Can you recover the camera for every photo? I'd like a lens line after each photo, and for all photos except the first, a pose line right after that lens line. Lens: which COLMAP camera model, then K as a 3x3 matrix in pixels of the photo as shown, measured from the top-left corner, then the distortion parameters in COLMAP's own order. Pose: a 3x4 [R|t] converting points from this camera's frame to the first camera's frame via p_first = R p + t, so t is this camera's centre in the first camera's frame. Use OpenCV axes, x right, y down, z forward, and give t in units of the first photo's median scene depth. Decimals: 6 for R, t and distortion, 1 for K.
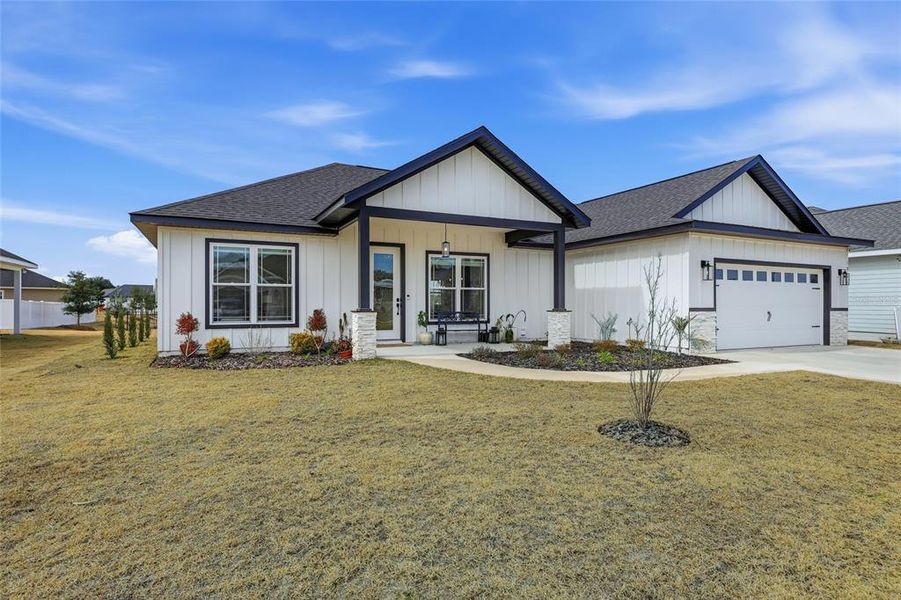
lens RADIAL K [[493.2, 0, 450.5], [0, 493.2, 300.0], [0, 0, 1]] dist [0.004203, 0.000398]
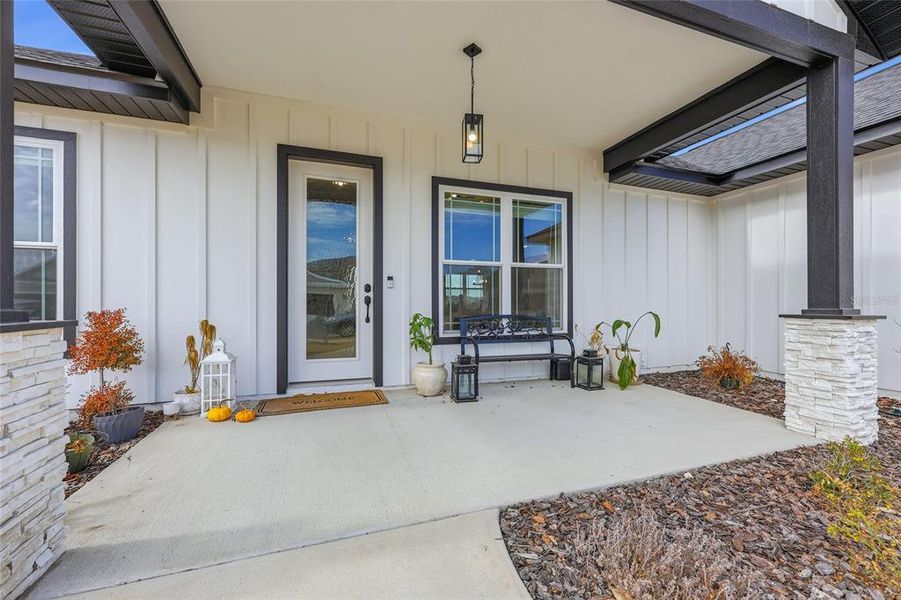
lens RADIAL K [[368.8, 0, 452.8], [0, 368.8, 297.9], [0, 0, 1]] dist [0.000581, 0.000117]
pose [[0.993111, -0.001465, -0.117164, 0.006610], [0.000997, 0.999991, -0.004052, 0.009943], [0.117169, 0.003908, 0.993104, 0.681174]]
